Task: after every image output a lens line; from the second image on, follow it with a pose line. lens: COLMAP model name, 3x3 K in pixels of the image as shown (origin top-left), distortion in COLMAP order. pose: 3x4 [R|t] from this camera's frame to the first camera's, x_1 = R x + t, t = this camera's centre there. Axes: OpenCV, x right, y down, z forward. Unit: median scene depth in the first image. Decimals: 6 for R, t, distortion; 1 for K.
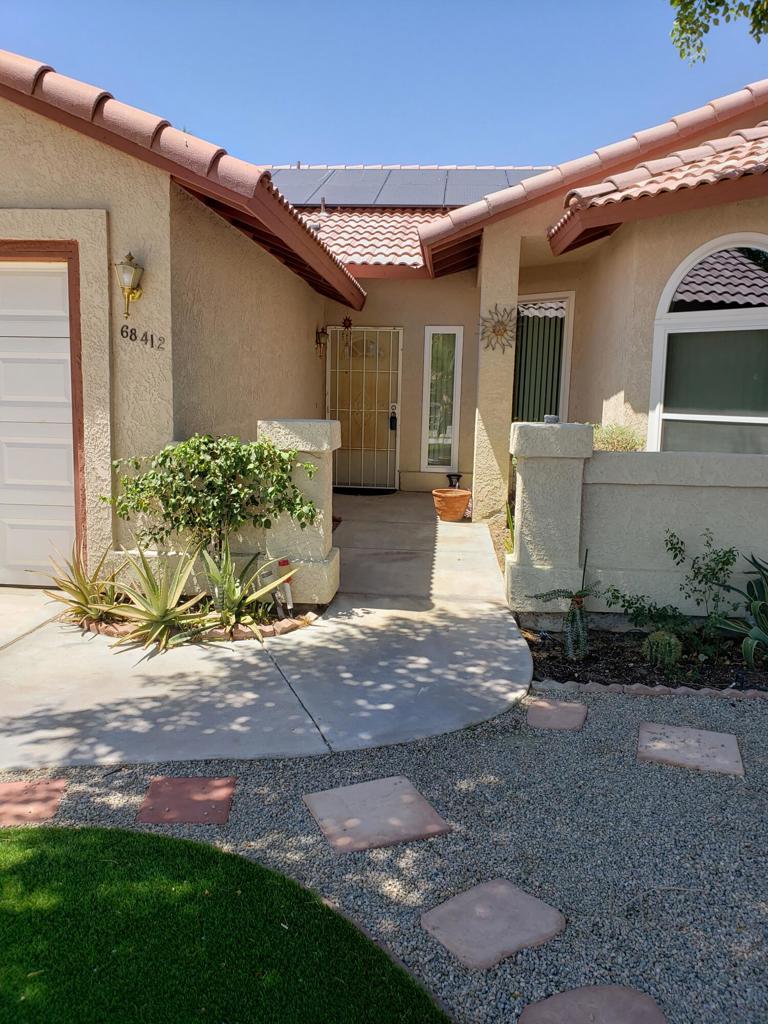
lens RADIAL K [[903.8, 0, 340.7], [0, 903.8, 513.2], [0, 0, 1]] dist [0.048473, 0.004449]
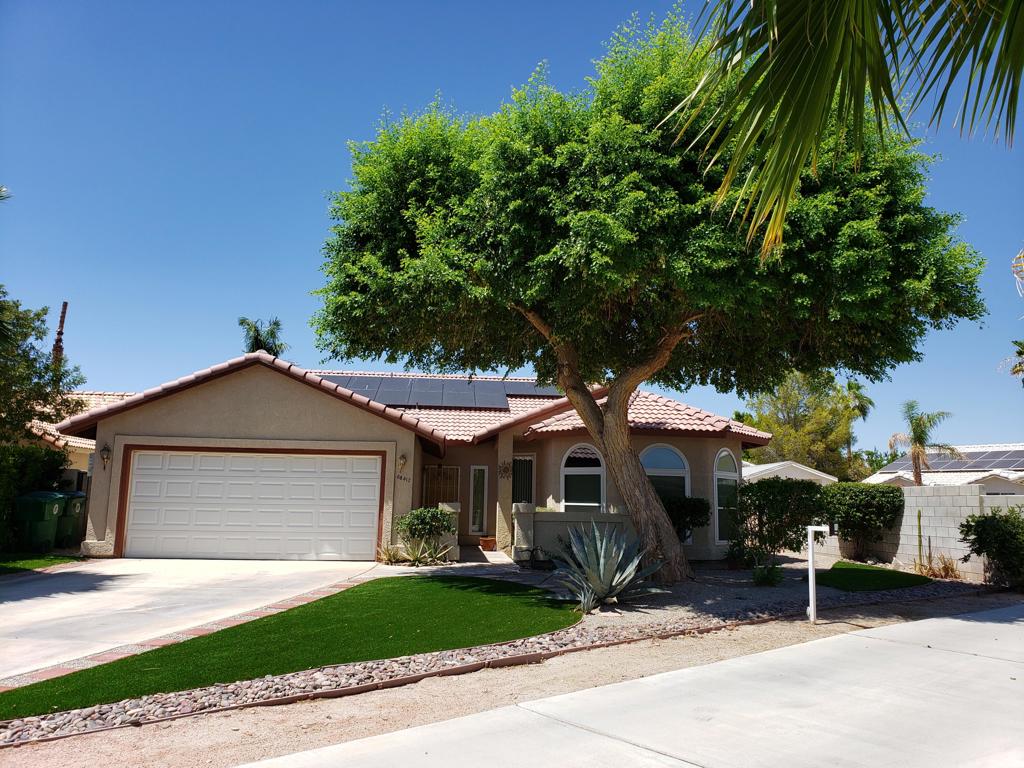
lens RADIAL K [[903.8, 0, 512.0], [0, 903.8, 384.0], [0, 0, 1]] dist [0.048473, 0.004449]
pose [[0.981704, 0.021042, 0.189246, -0.361086], [0.028834, 0.965986, -0.256984, 0.263210], [-0.188217, 0.257739, 0.947705, -1.806249]]
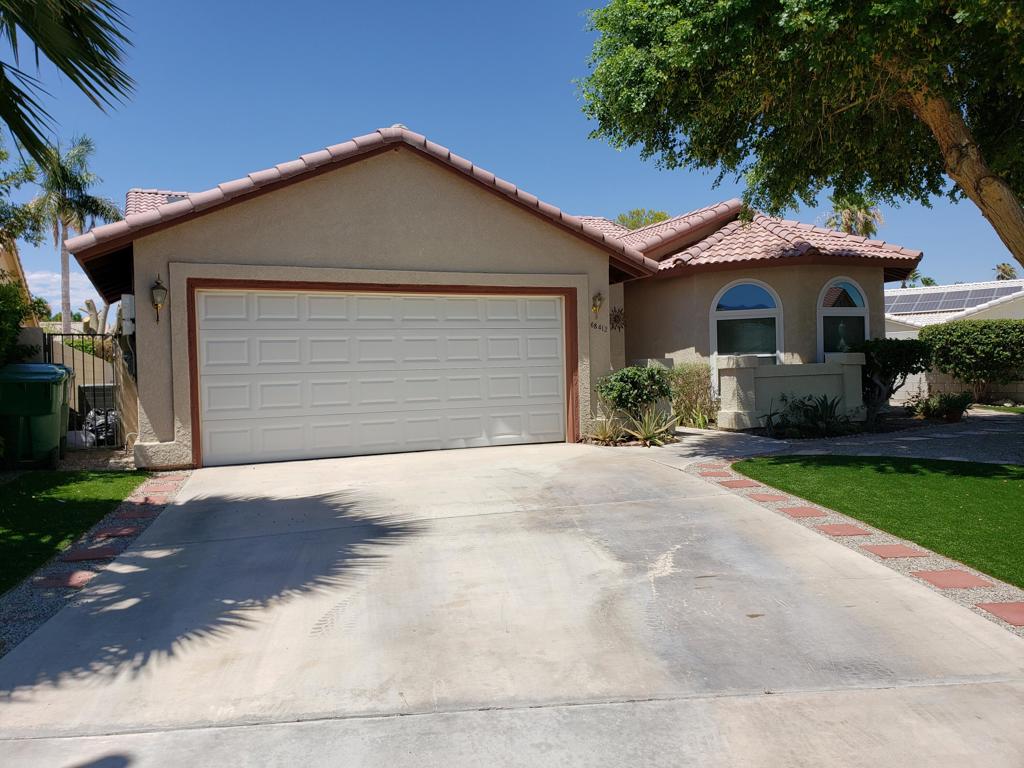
lens RADIAL K [[903.8, 0, 512.0], [0, 903.8, 384.0], [0, 0, 1]] dist [0.048473, 0.004449]
pose [[0.842776, -0.052863, 0.535663, -1.325065], [0.125316, 0.987090, -0.099750, 0.122472], [-0.523474, 0.151194, 0.838520, -0.610085]]
